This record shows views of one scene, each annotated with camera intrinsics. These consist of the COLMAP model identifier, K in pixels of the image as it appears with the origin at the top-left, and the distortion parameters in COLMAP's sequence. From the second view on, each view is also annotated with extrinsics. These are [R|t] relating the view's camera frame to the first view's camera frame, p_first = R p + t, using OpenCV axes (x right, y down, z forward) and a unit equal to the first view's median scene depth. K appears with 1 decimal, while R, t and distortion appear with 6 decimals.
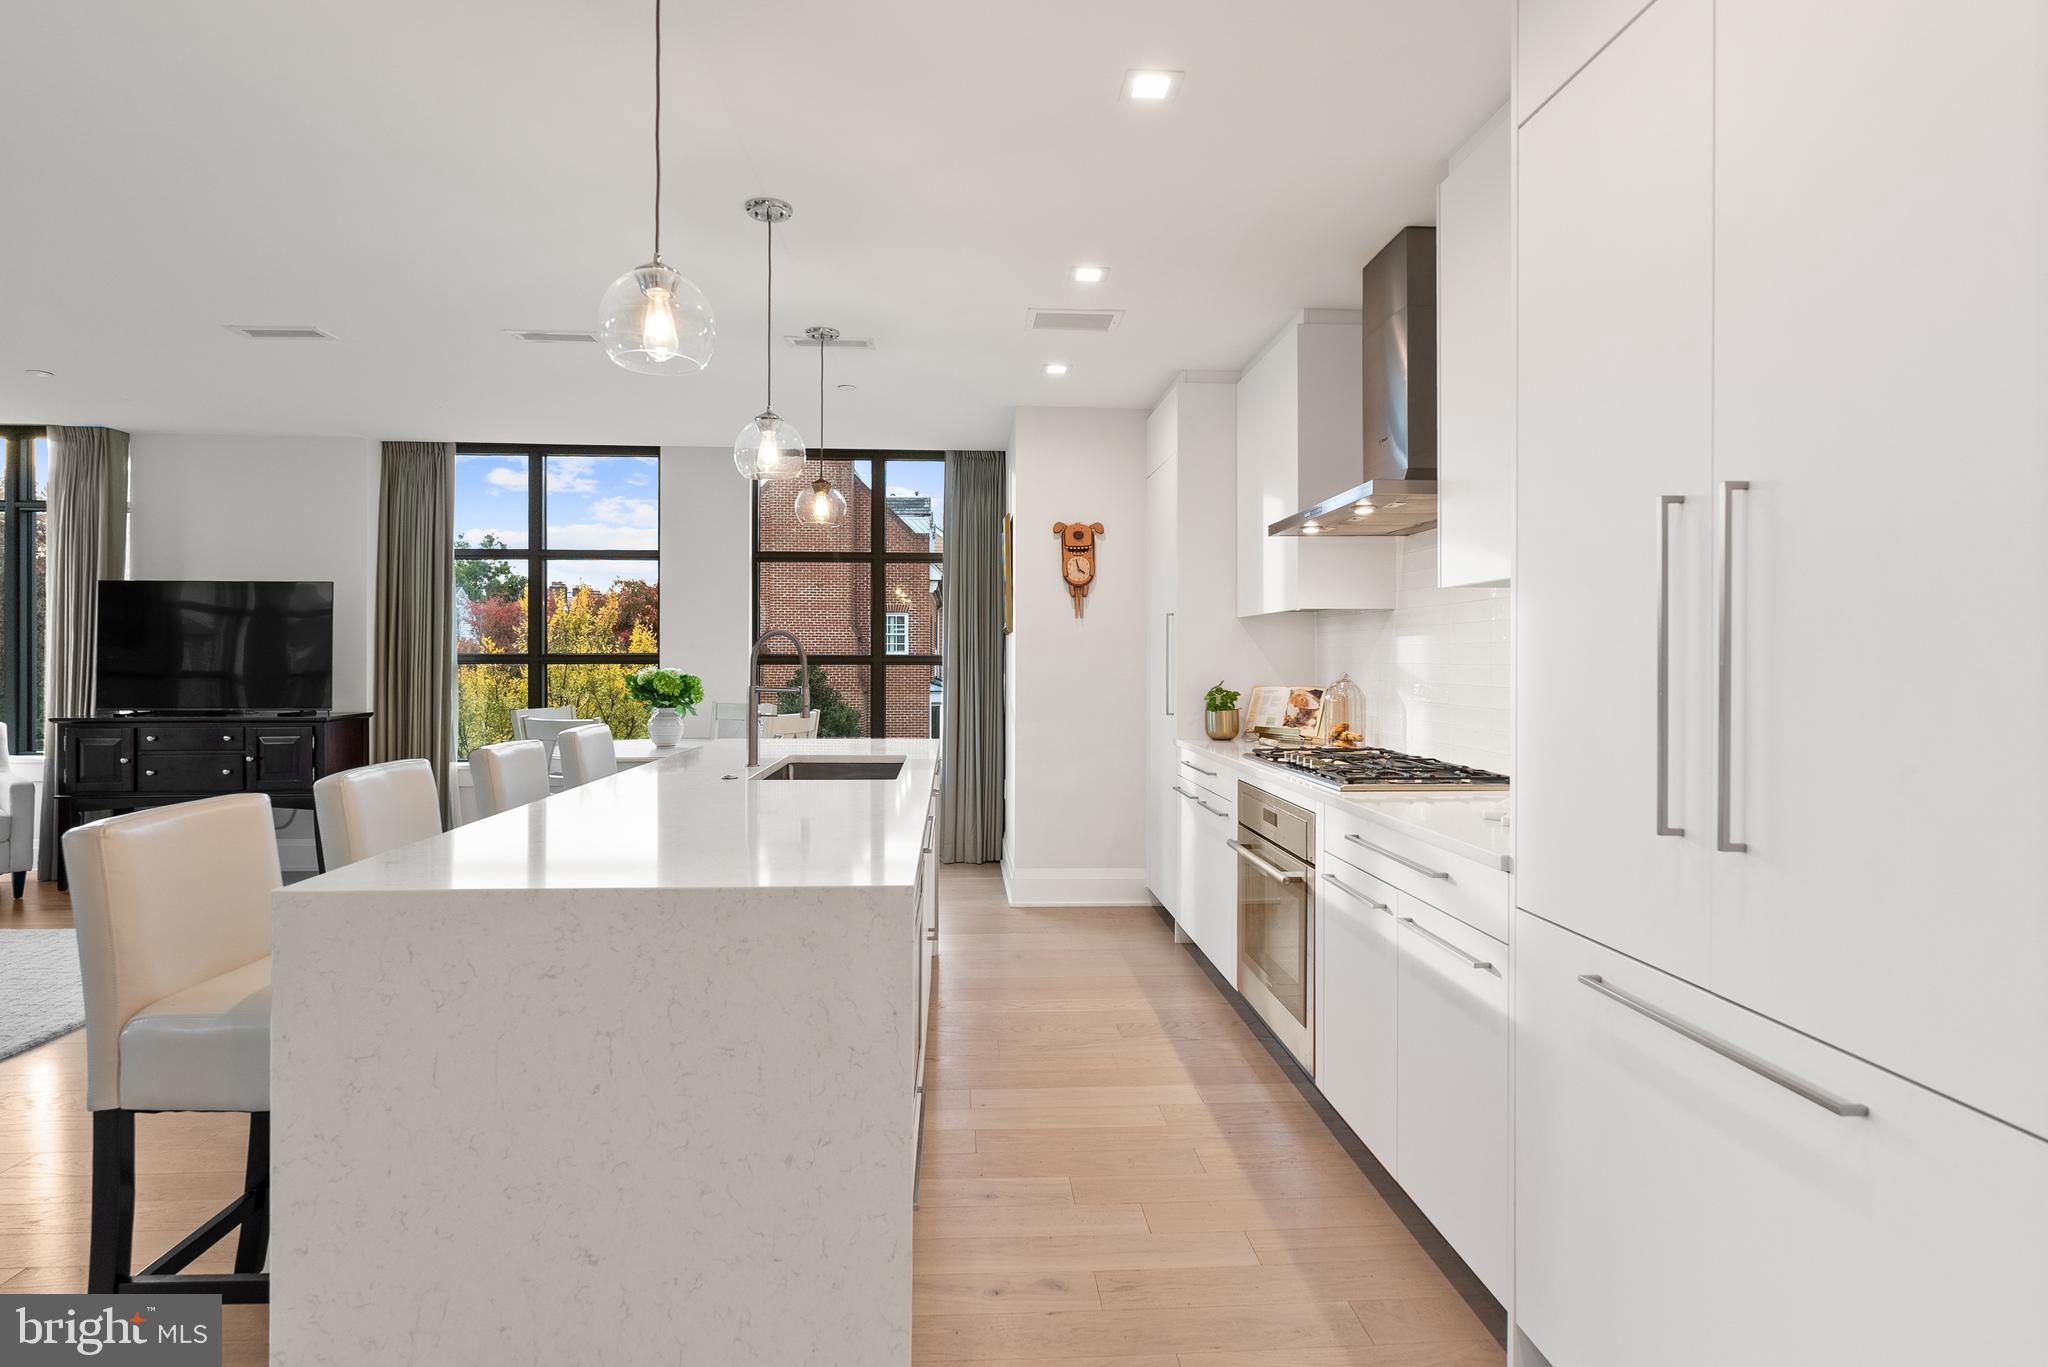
lens RADIAL K [[1022.5, 0, 1030.6], [0, 1022.5, 658.1], [0, 0, 1]] dist [-0.004401, 0.000431]
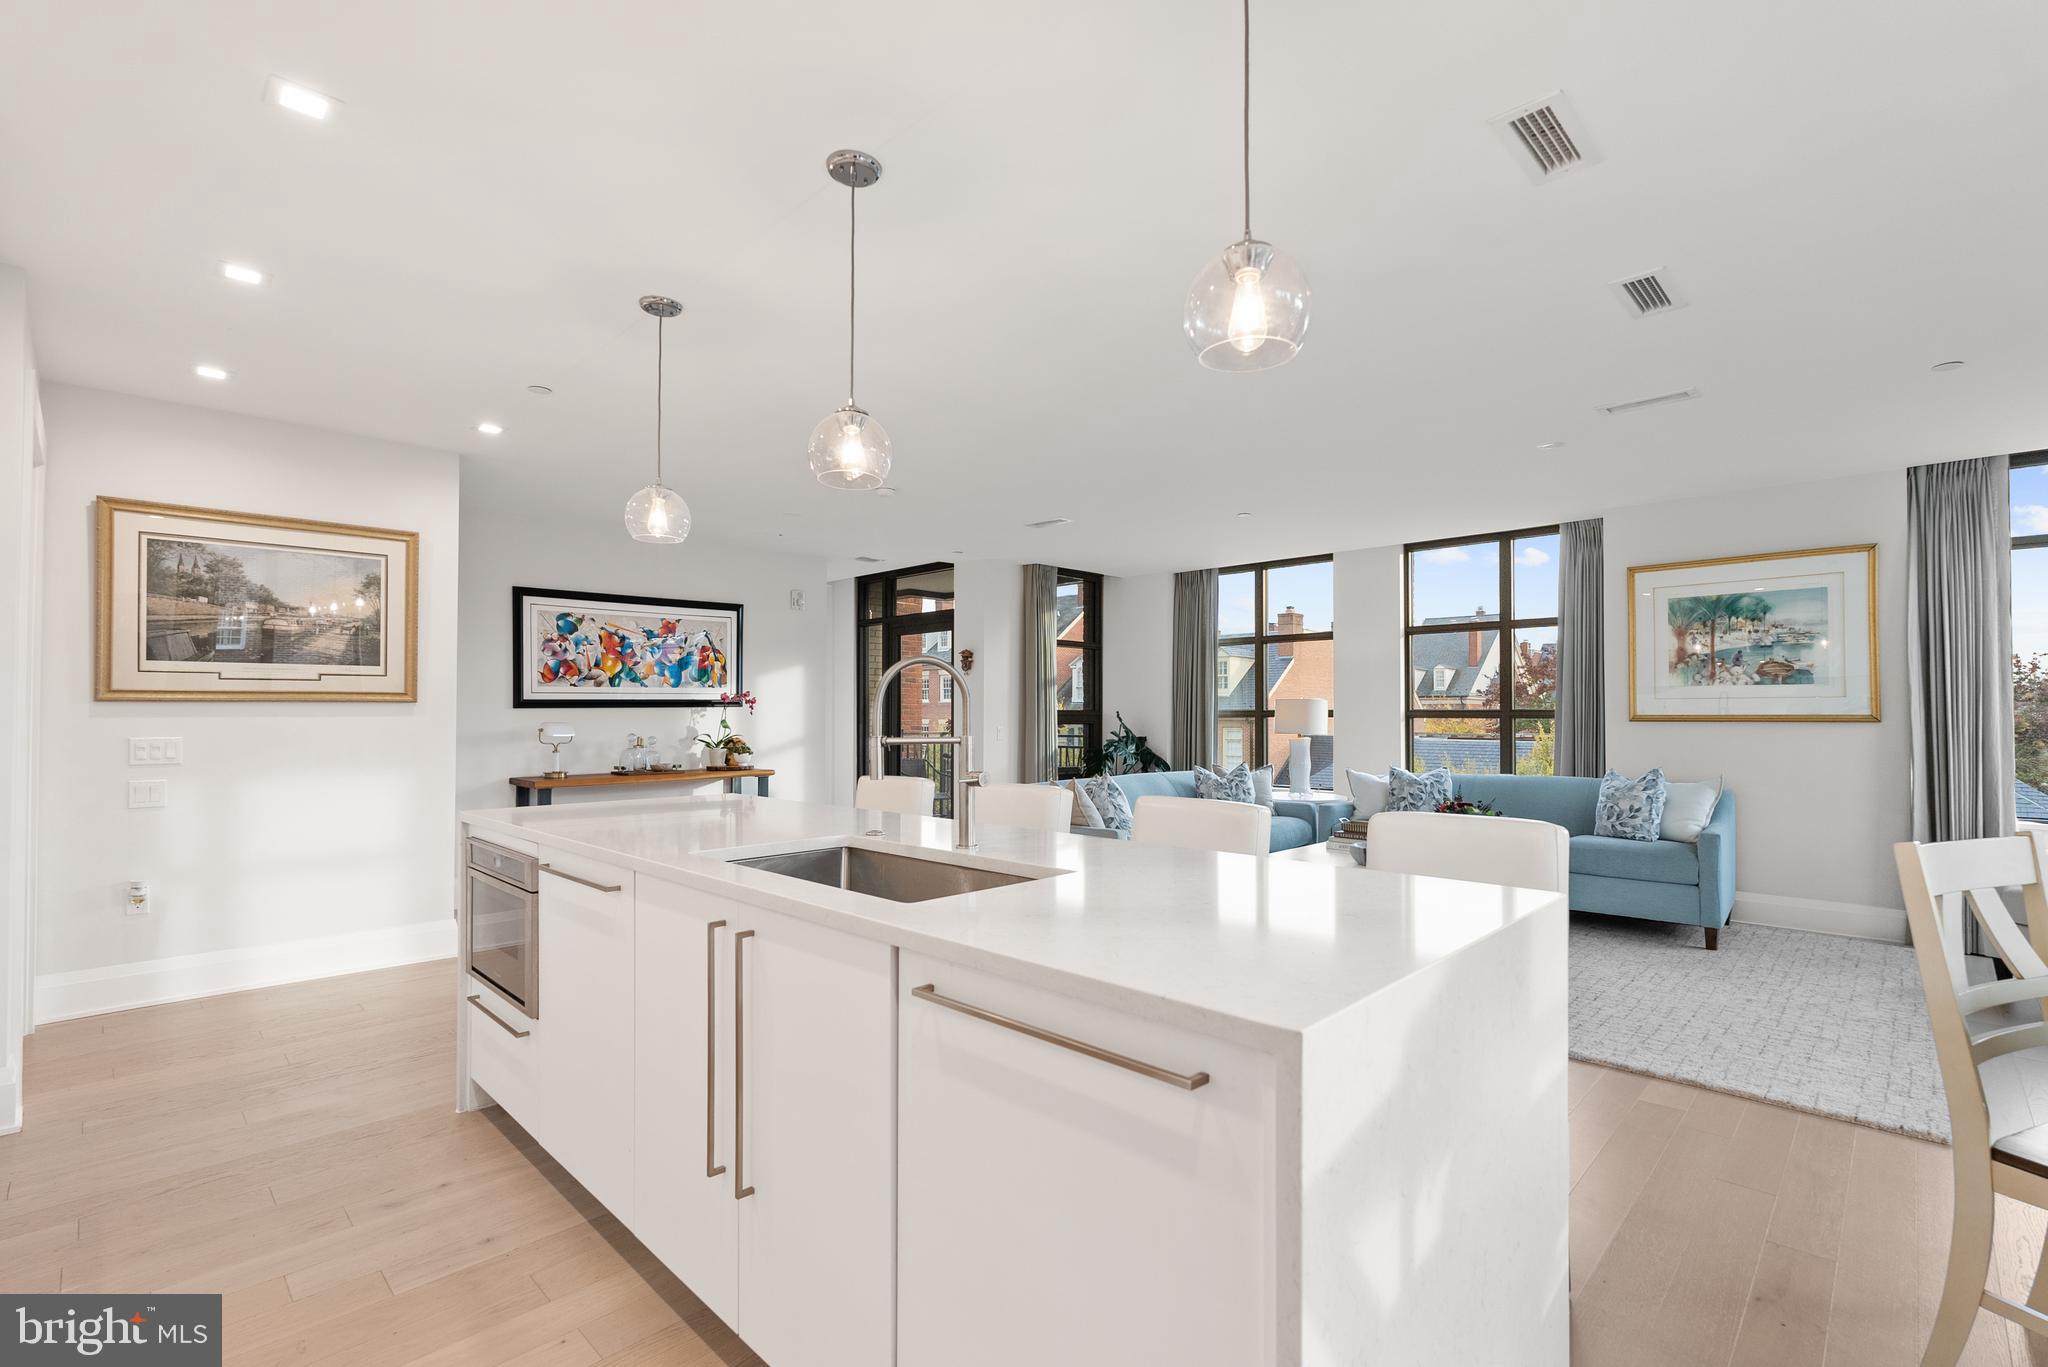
lens RADIAL K [[926.9, 0, 1028.8], [0, 926.9, 699.3], [0, 0, 1]] dist [-0.005635, 0.001584]
pose [[-0.742164, -0.015054, -0.670050, 0.082752], [-0.002536, 0.999804, -0.019654, 0.008275], [0.670214, -0.012887, -0.742056, 0.940648]]
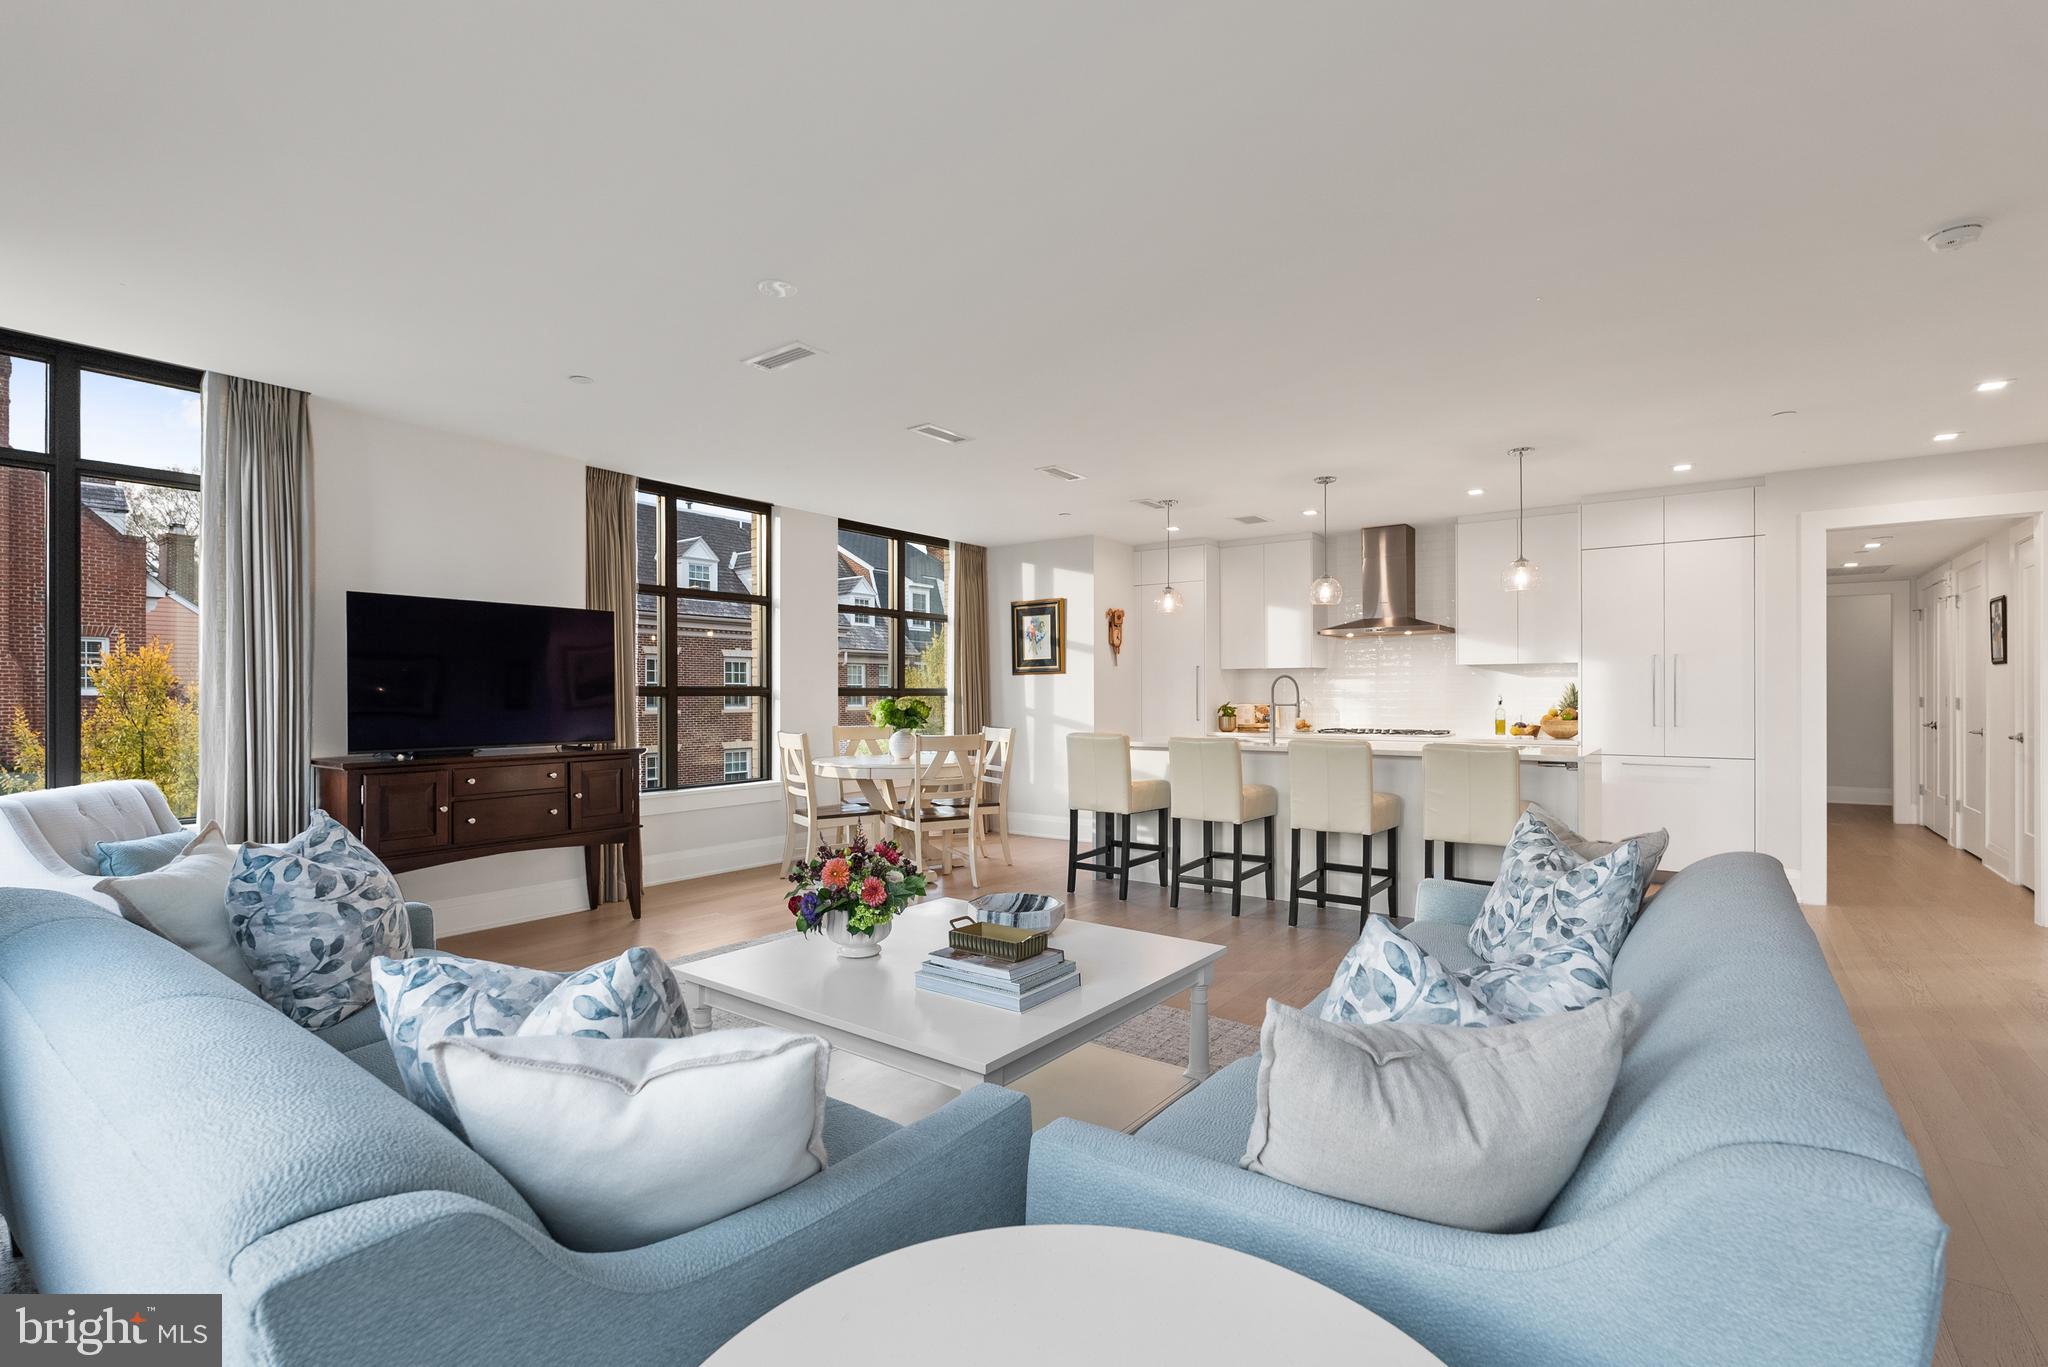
lens RADIAL K [[926.9, 0, 1040.3], [0, 926.9, 700.9], [0, 0, 1]] dist [-0.005635, 0.001584]
pose [[0.639410, -0.007199, 0.768832, -1.203921], [0.001984, 0.999968, 0.007714, 0.005534], [-0.768864, -0.003407, 0.639404, 0.123683]]
